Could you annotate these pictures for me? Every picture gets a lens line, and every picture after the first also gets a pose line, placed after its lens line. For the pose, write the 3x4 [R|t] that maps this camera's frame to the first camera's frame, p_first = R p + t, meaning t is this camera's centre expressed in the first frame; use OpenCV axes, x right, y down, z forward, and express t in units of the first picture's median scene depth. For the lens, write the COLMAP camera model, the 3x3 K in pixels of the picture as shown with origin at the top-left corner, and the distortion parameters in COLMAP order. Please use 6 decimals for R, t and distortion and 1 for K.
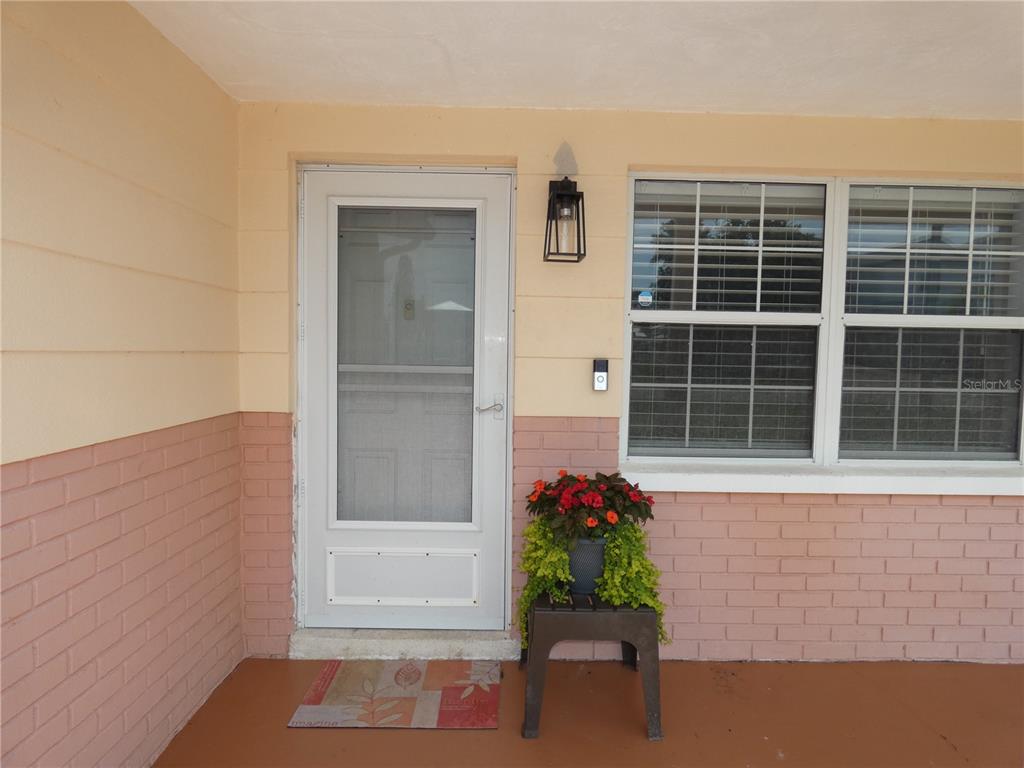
lens RADIAL K [[613.0, 0, 512.0], [0, 613.0, 384.0], [0, 0, 1]] dist [0.003442, -0.012695]
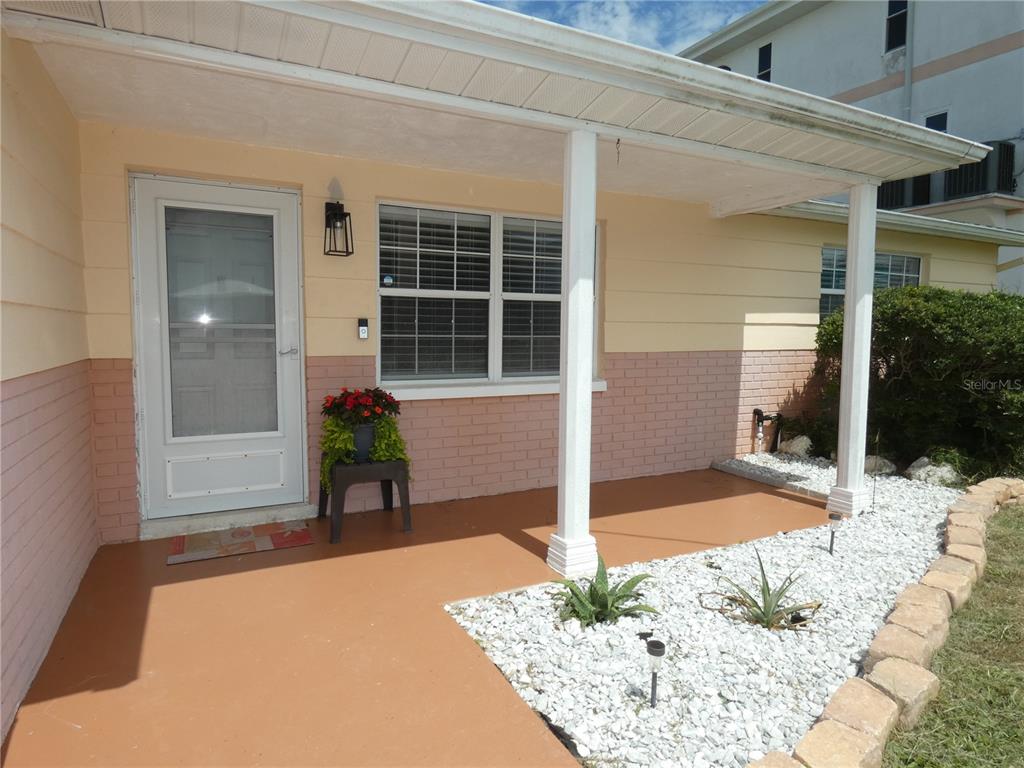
lens RADIAL K [[613.0, 0, 512.0], [0, 613.0, 384.0], [0, 0, 1]] dist [0.003442, -0.012695]
pose [[0.894370, -0.047362, 0.444814, -0.215264], [0.030138, 0.998500, 0.045718, 0.065141], [-0.446312, -0.027483, 0.894455, -0.570096]]
